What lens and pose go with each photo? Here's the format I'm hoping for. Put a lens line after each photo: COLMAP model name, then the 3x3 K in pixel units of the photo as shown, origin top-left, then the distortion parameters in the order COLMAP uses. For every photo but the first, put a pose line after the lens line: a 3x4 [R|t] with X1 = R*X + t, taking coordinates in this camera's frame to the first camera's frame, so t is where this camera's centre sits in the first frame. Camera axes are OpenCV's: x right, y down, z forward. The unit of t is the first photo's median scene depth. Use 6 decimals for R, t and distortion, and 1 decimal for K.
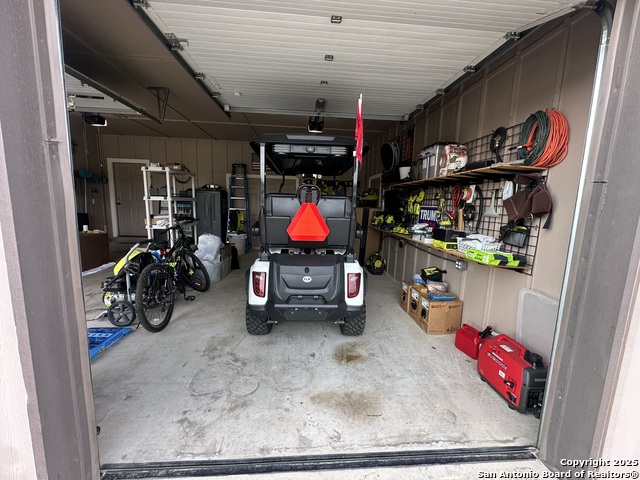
lens RADIAL K [[257.1, 0, 320.6], [0, 257.1, 239.7], [0, 0, 1]] dist [-0.002886, 0.000118]
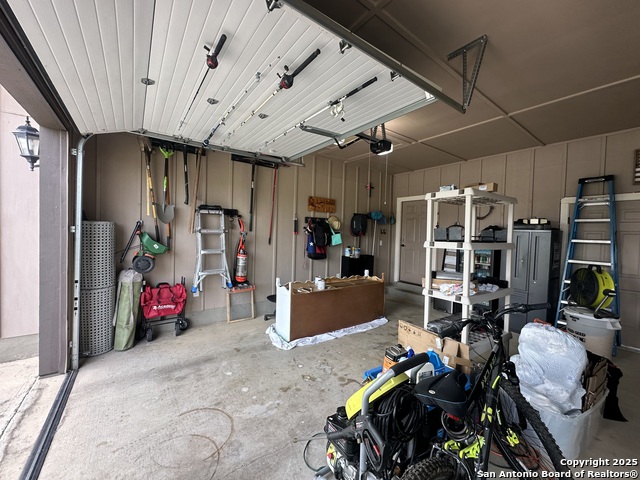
lens RADIAL K [[257.1, 0, 319.4], [0, 257.1, 239.8], [0, 0, 1]] dist [-0.002886, 0.000118]
pose [[0.536411, 0.007088, -0.843927, -0.240594], [-0.131009, 0.988543, -0.074969, -0.073780], [0.833727, 0.150776, 0.531193, 0.364326]]
